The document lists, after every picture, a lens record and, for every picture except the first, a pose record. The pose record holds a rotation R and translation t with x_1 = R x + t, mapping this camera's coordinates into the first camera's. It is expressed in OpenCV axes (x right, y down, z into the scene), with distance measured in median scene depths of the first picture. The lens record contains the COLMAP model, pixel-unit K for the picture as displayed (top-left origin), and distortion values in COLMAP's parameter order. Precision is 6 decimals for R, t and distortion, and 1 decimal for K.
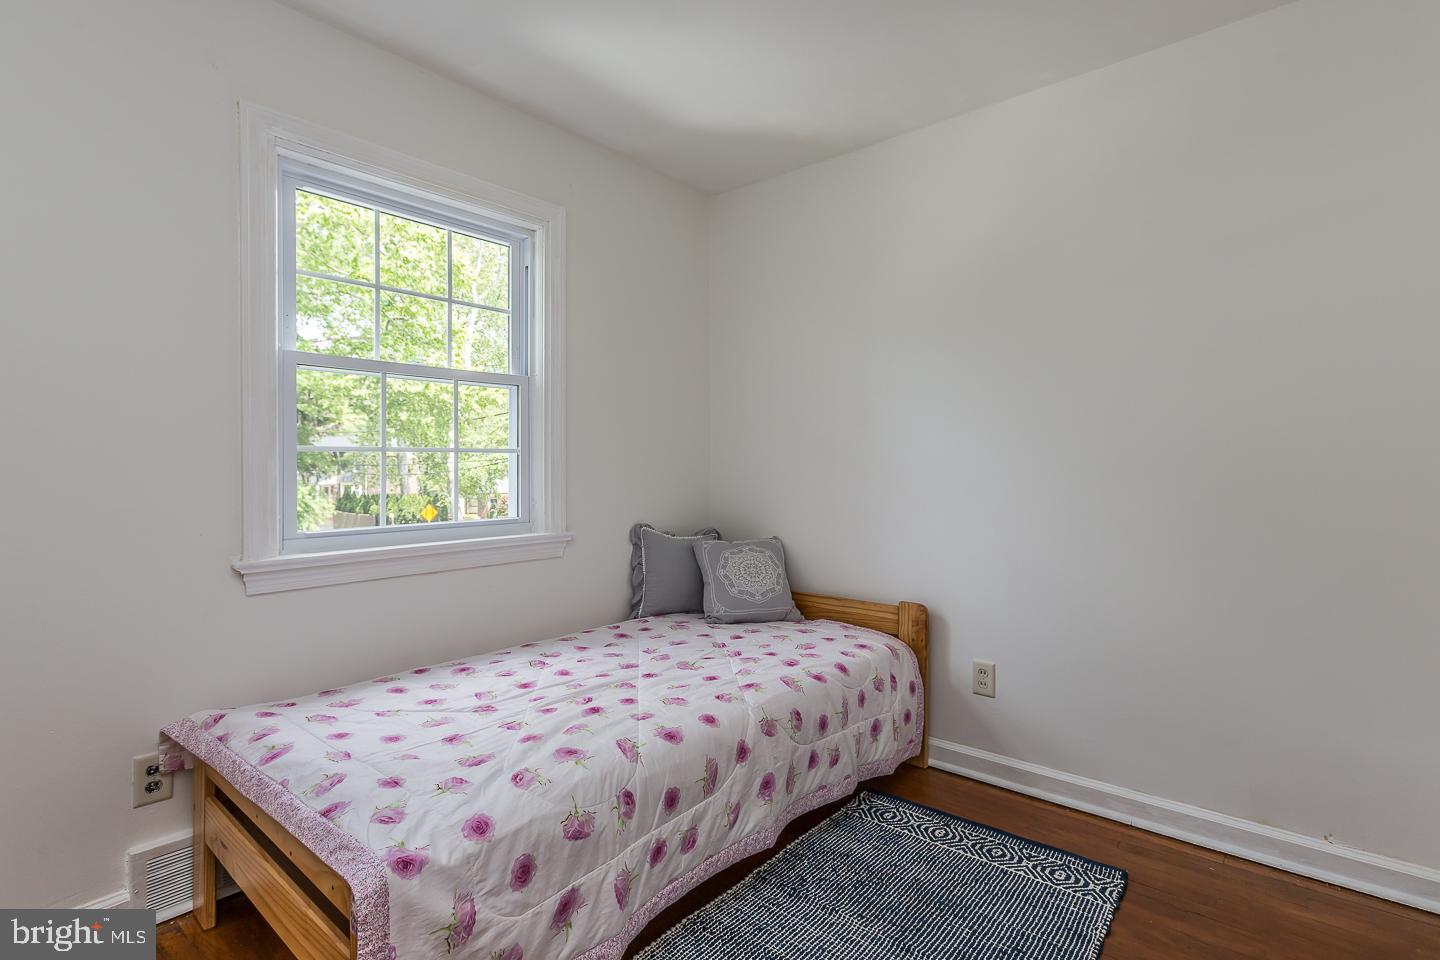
lens RADIAL K [[661.5, 0, 723.9], [0, 661.5, 481.4], [0, 0, 1]] dist [0.010587, -0.002273]
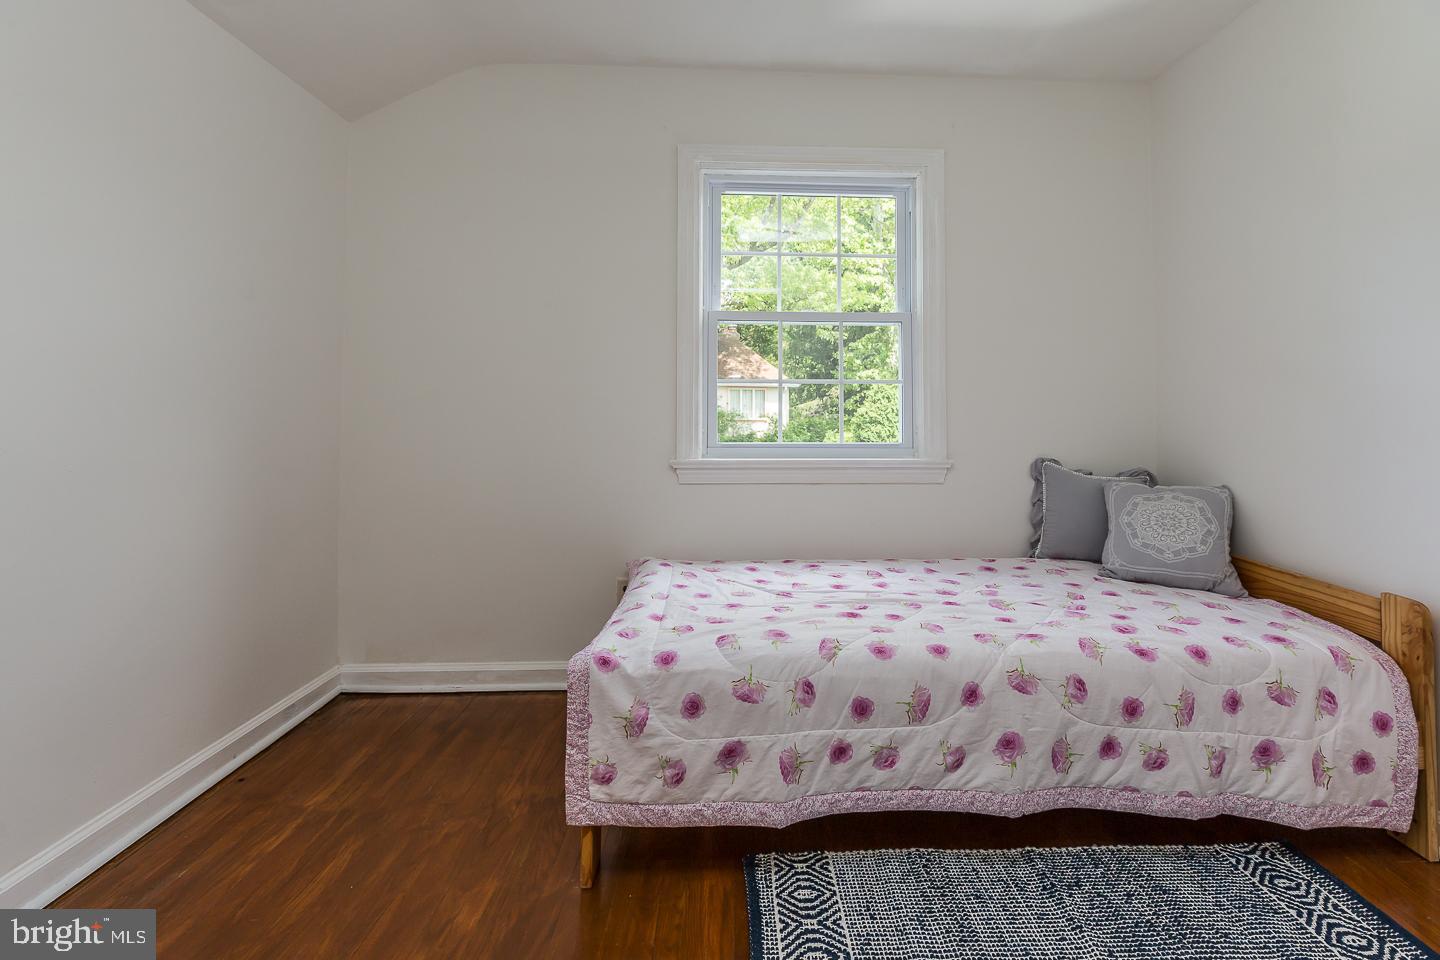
lens RADIAL K [[661.5, 0, 788.3], [0, 661.5, 398.9], [0, 0, 1]] dist [0.010587, -0.002273]
pose [[0.714052, -0.006108, -0.700066, 0.429580], [-0.017975, 0.999472, -0.027054, 0.020423], [0.699862, 0.031902, 0.713566, 0.125546]]
